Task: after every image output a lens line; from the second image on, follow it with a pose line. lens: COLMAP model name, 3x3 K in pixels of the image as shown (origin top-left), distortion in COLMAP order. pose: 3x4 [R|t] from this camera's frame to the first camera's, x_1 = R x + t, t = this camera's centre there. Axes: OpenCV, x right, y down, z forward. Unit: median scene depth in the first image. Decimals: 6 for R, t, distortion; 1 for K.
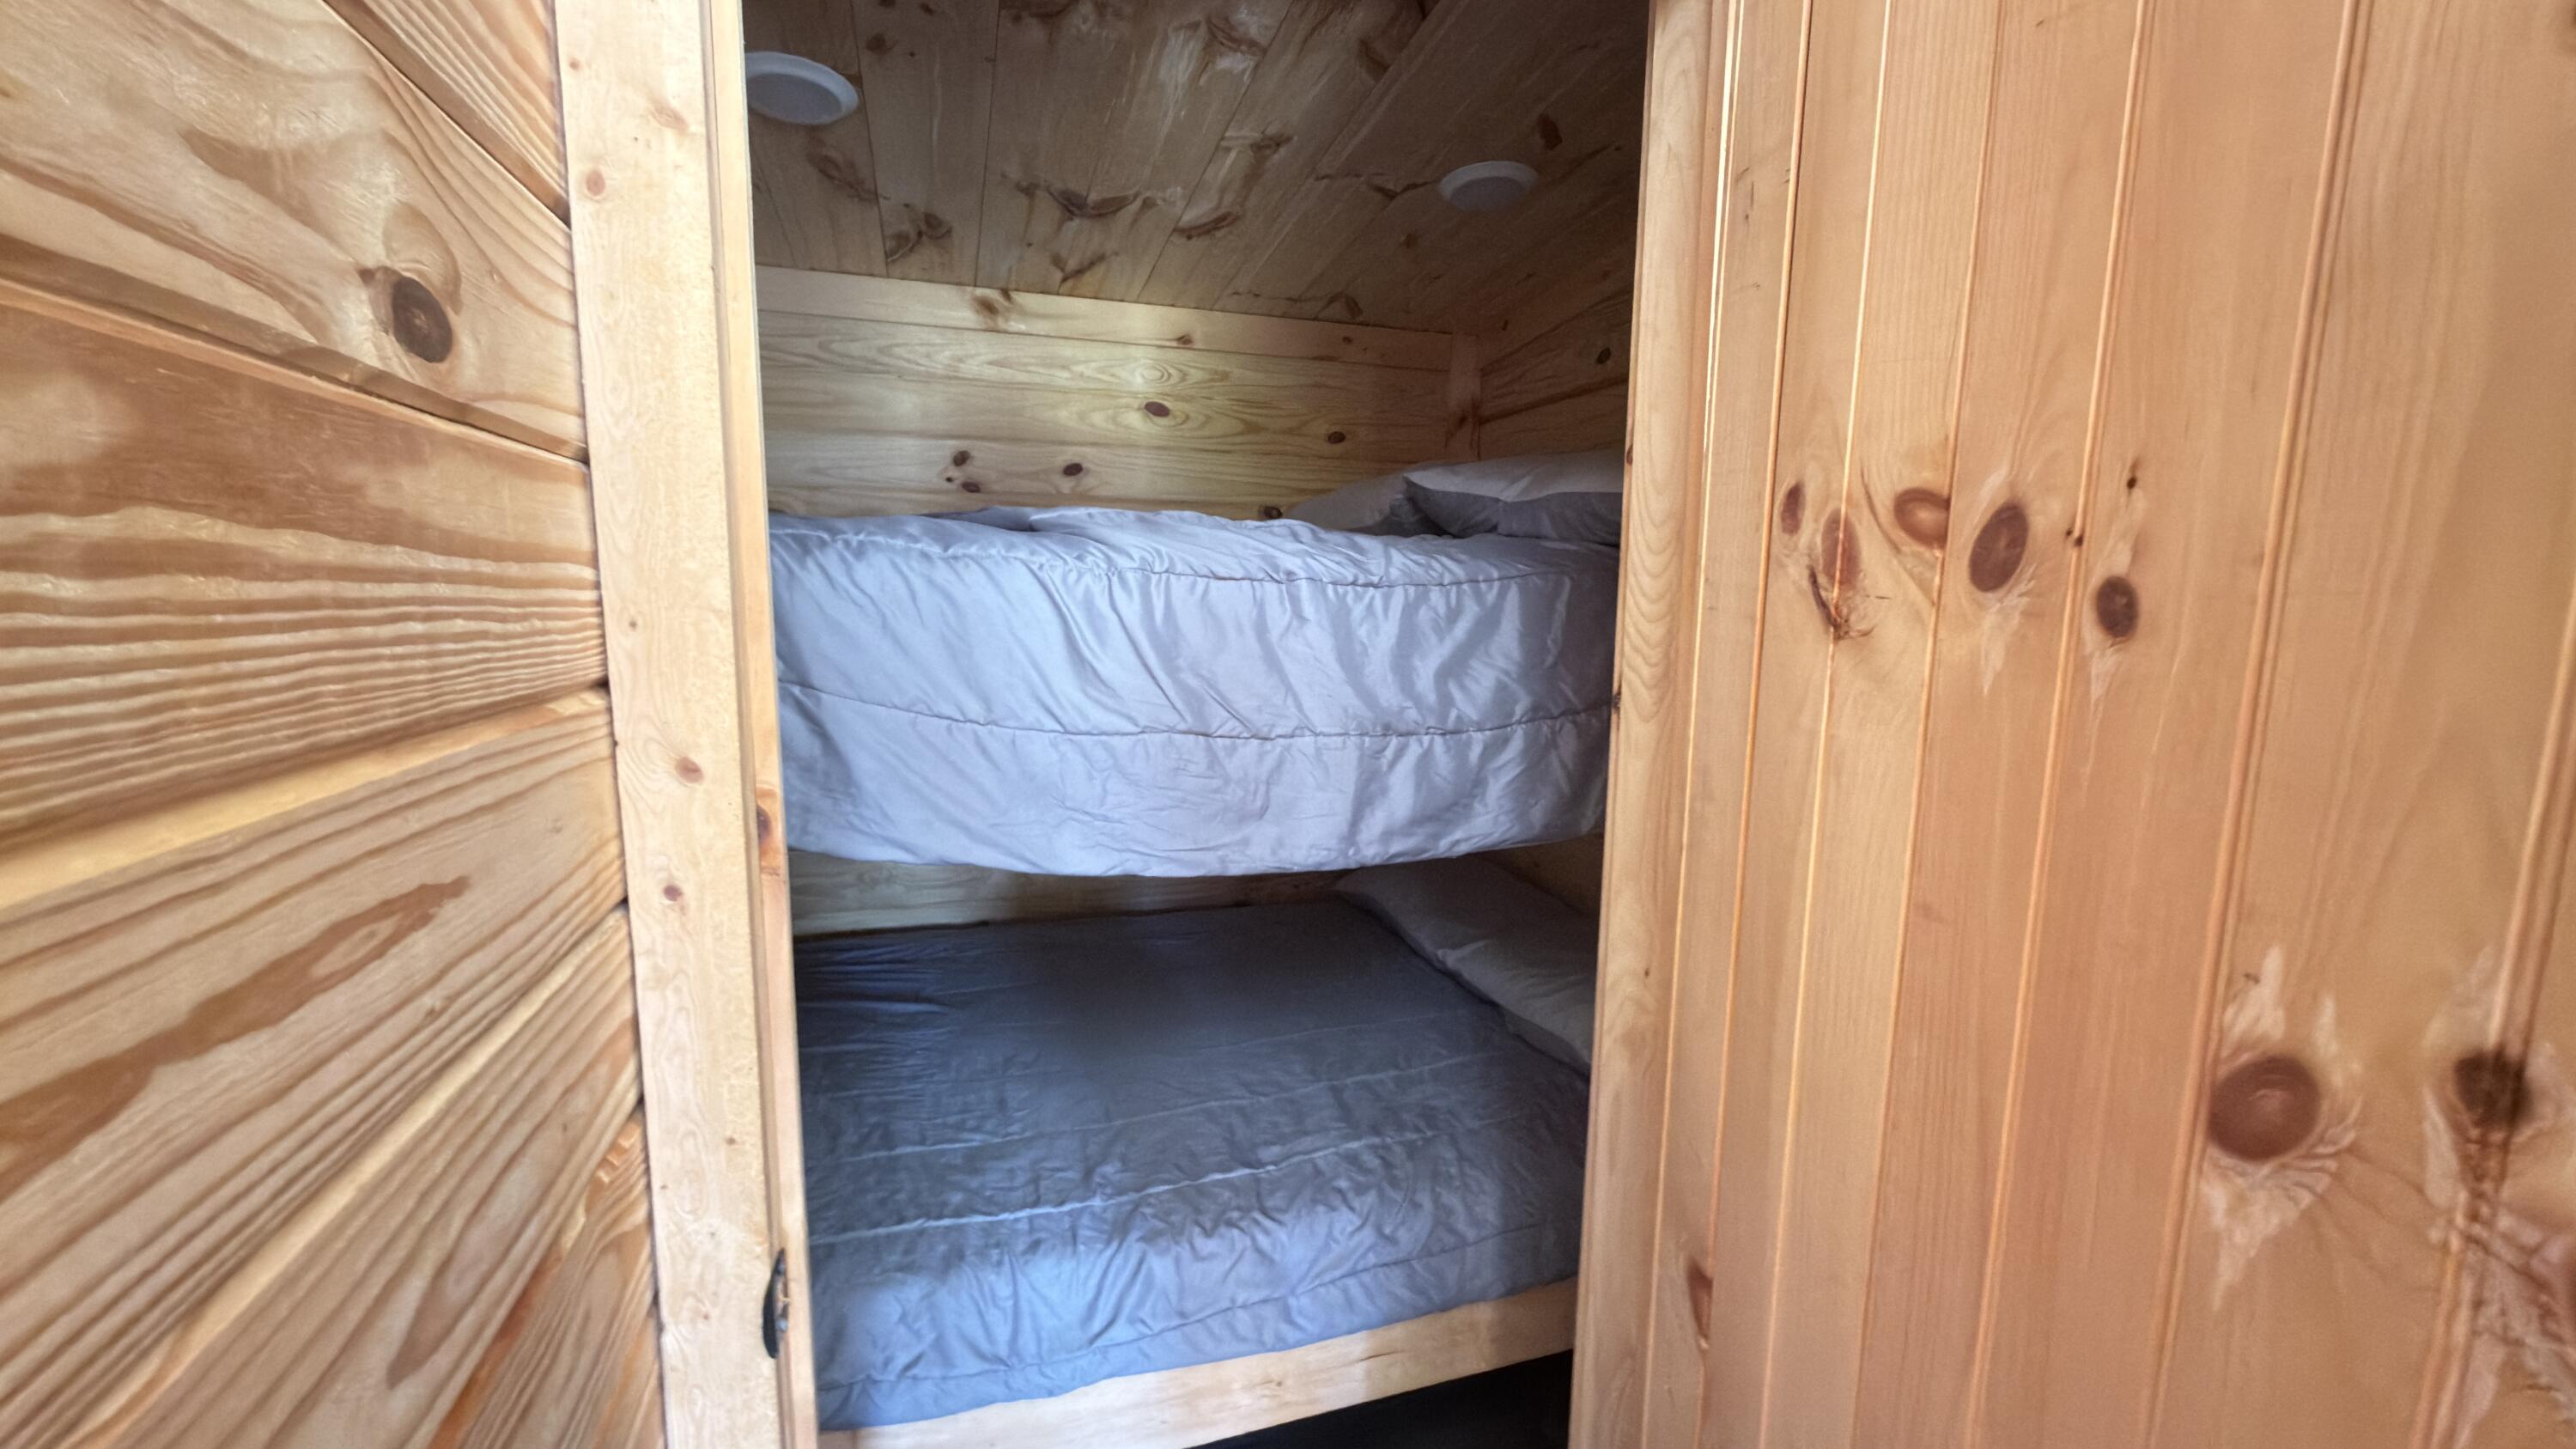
lens RADIAL K [[1026.8, 0, 1288.0], [0, 1026.8, 724.5], [0, 0, 1]] dist [-0.000452, 0.000314]
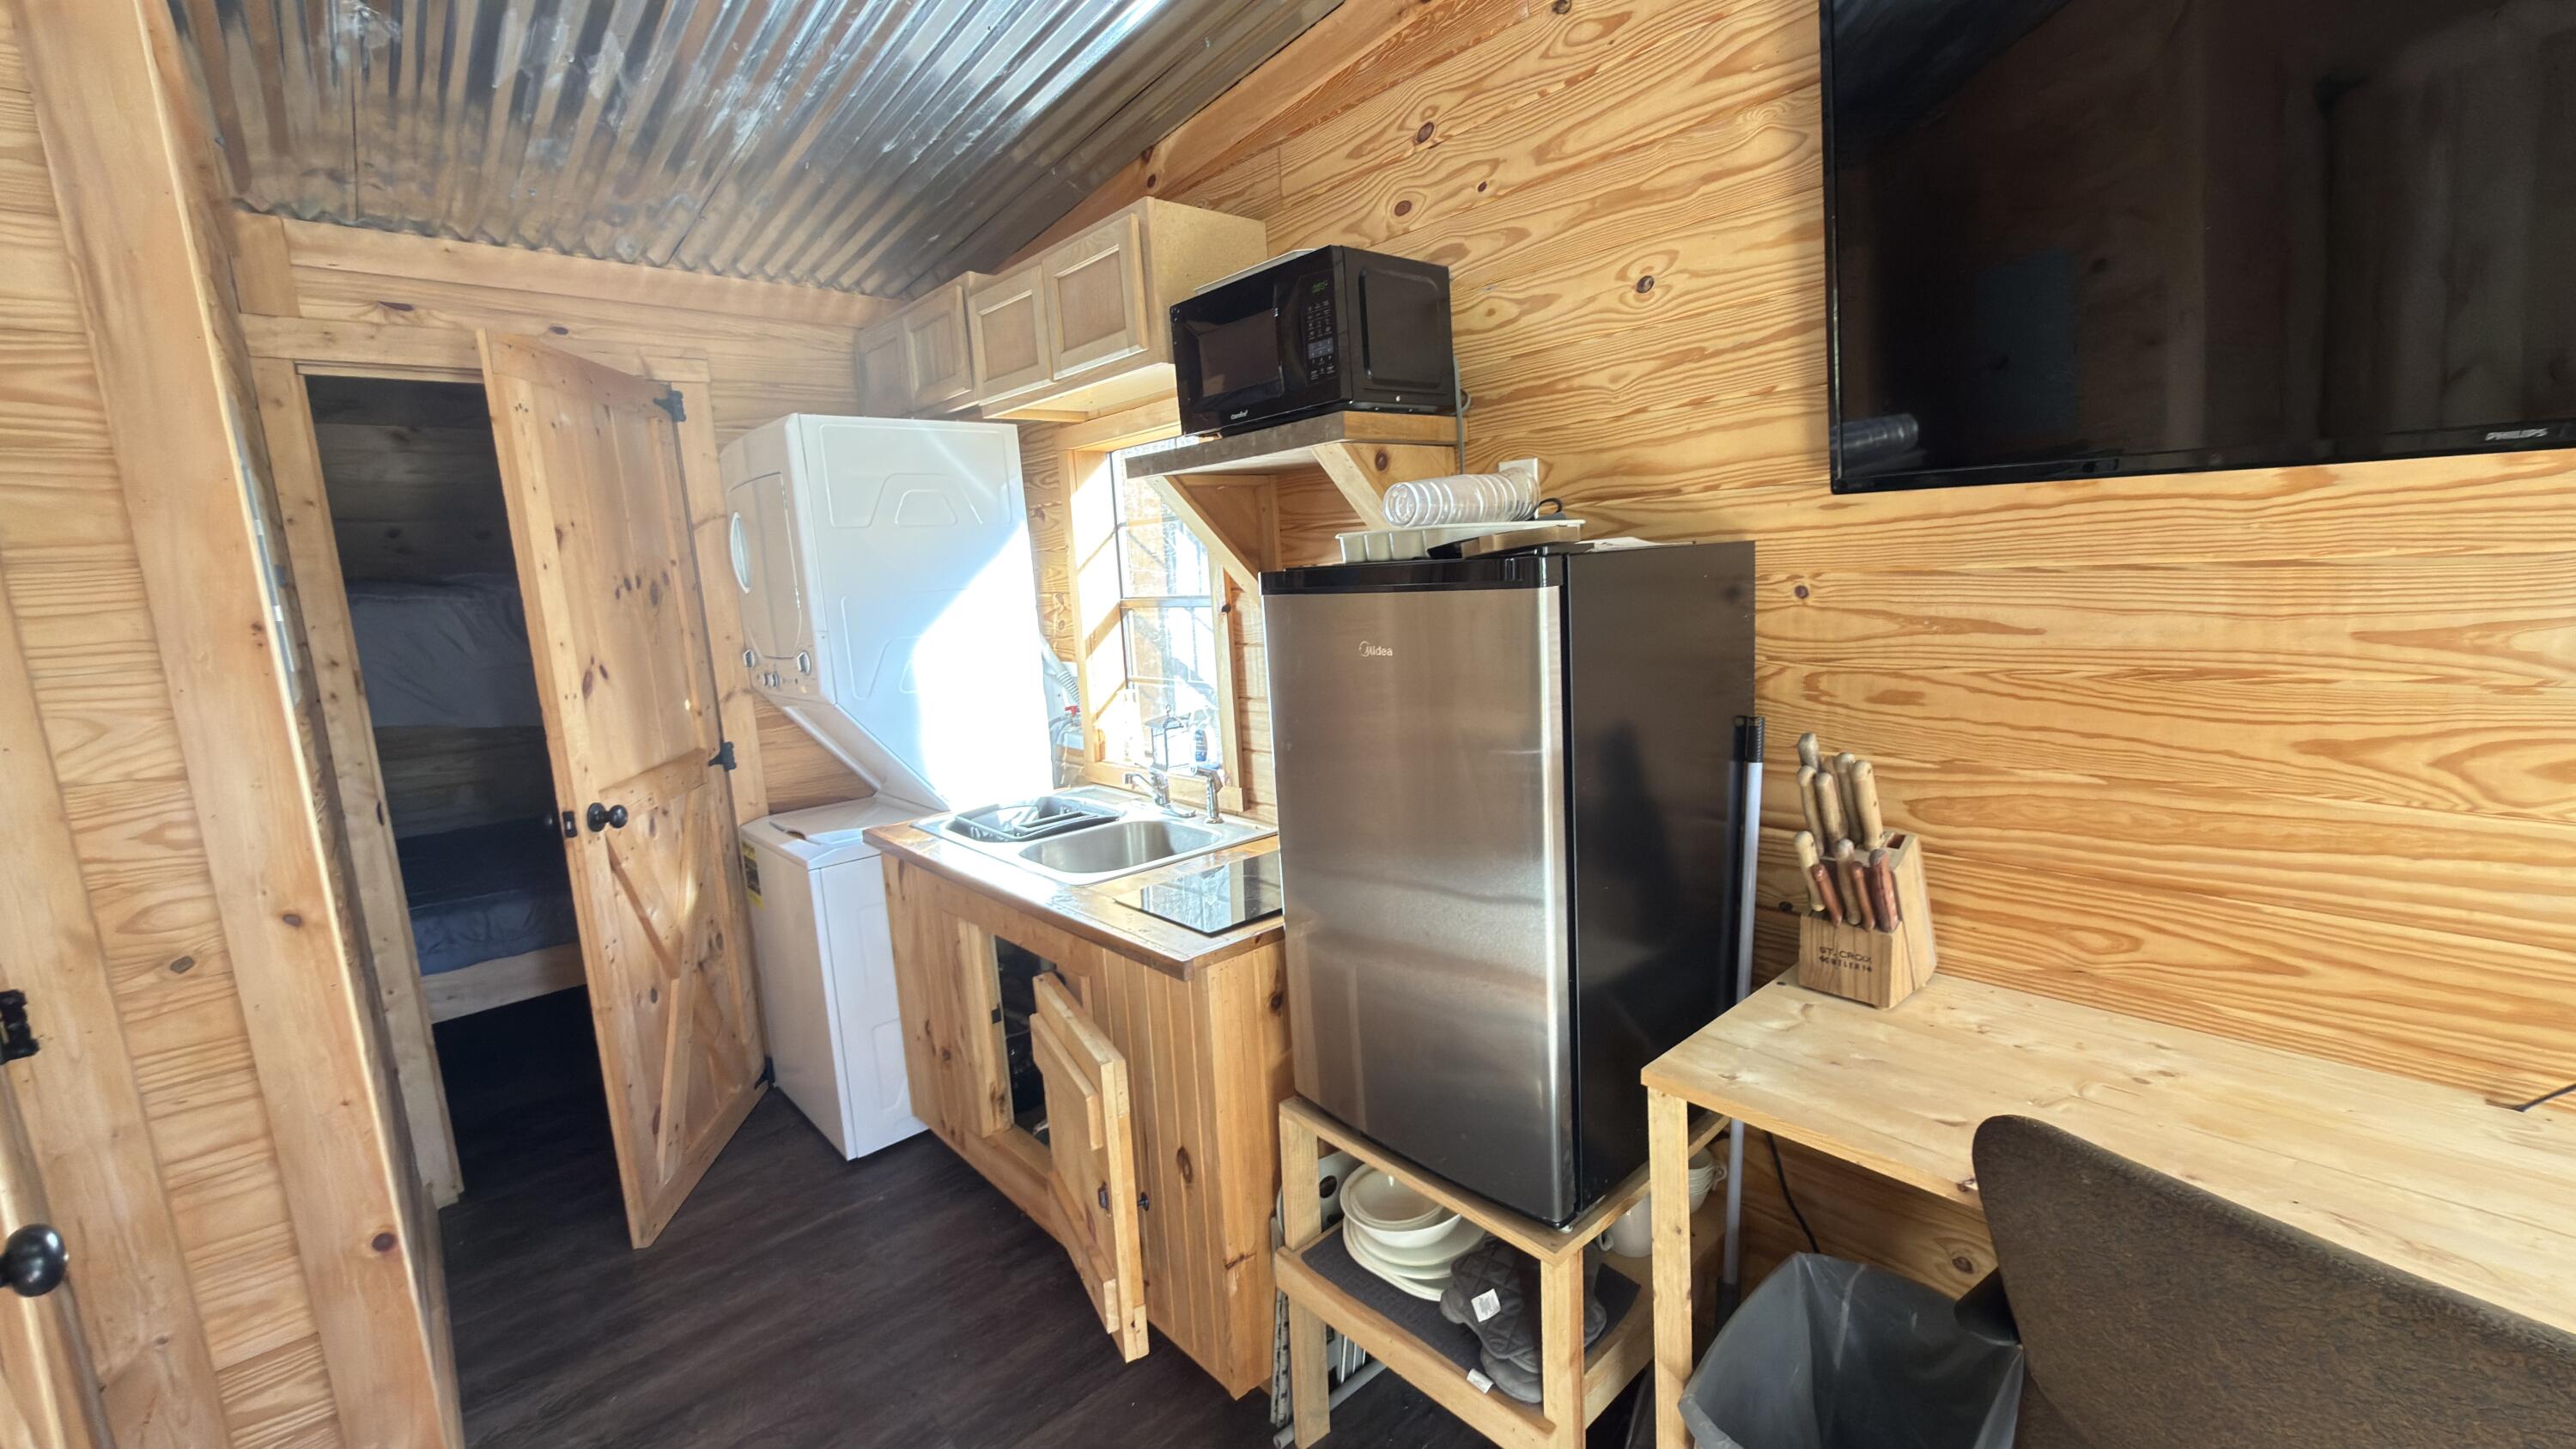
lens RADIAL K [[1026.8, 0, 1288.0], [0, 1026.8, 724.5], [0, 0, 1]] dist [-0.000452, 0.000314]
pose [[0.915220, -0.124255, 0.383319, 0.930517], [0.118377, 0.992203, 0.038989, 0.420908], [-0.385175, 0.009692, 0.922793, -3.068322]]
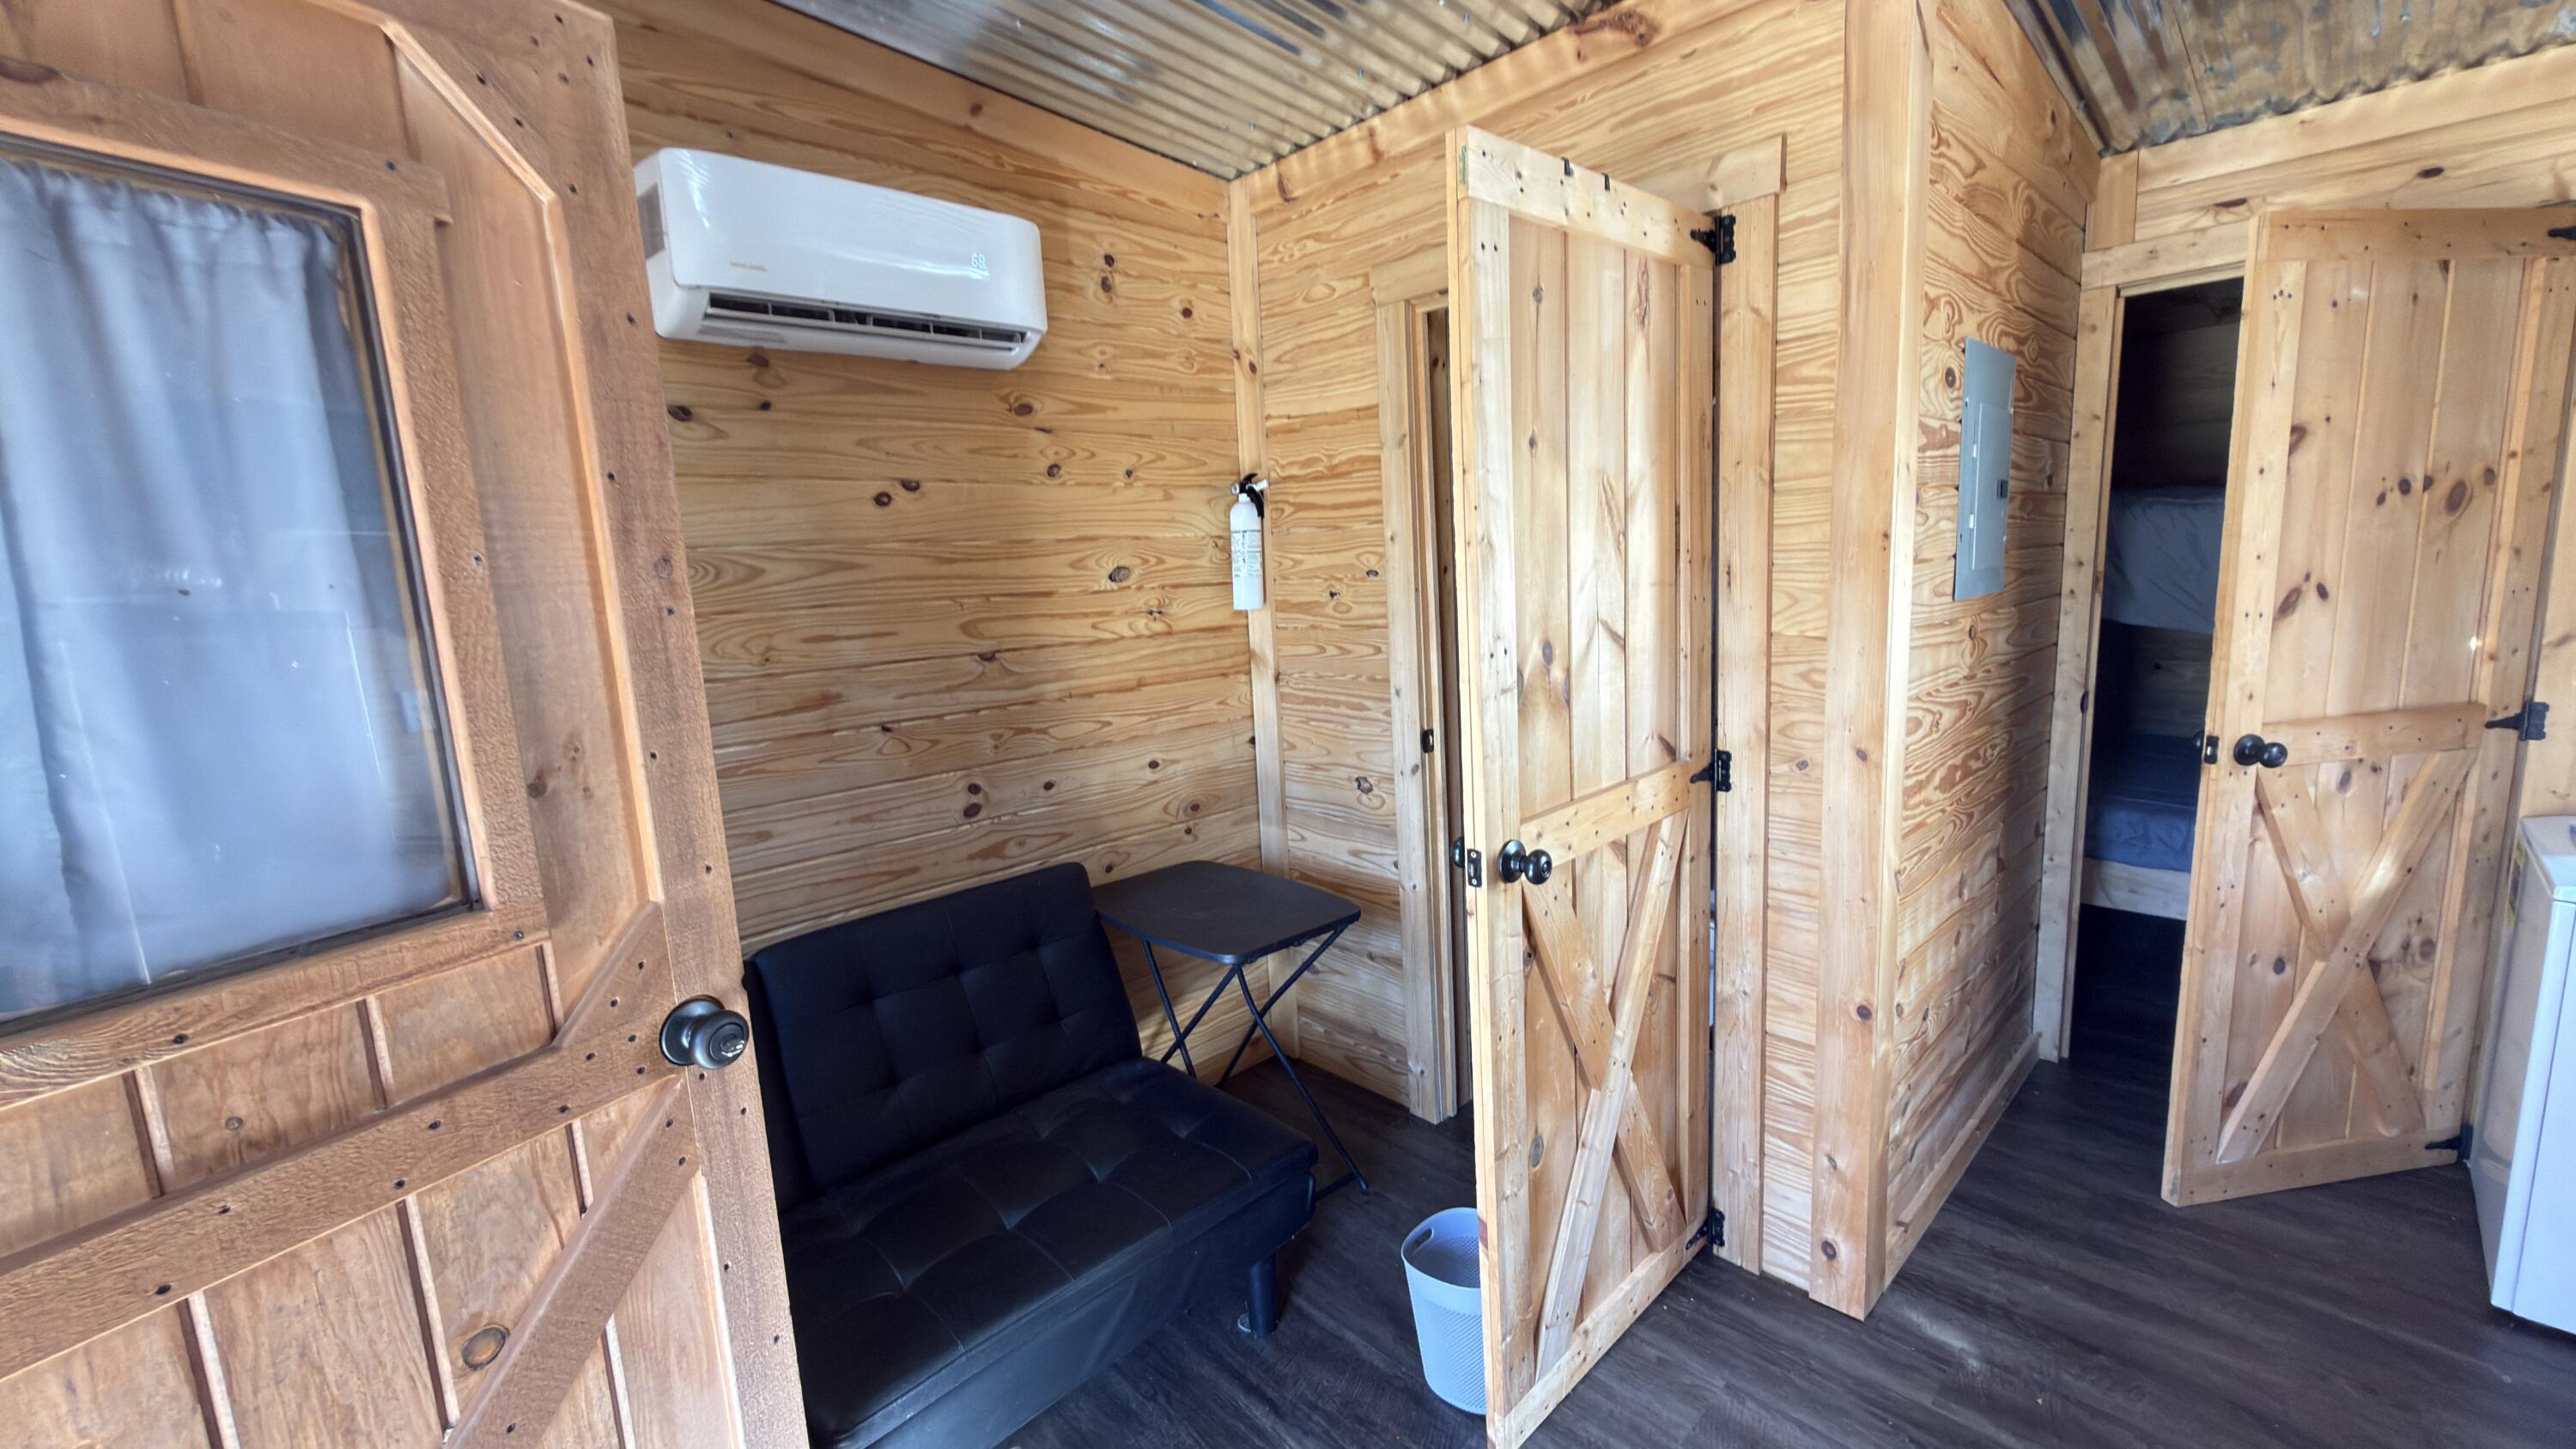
lens RADIAL K [[1026.8, 0, 1288.0], [0, 1026.8, 724.5], [0, 0, 1]] dist [-0.000452, 0.000314]
pose [[0.420340, 0.112131, -0.900412, 1.546843], [-0.067574, 0.993448, 0.092171, 0.420906], [0.904847, 0.022101, 0.425163, -2.996007]]
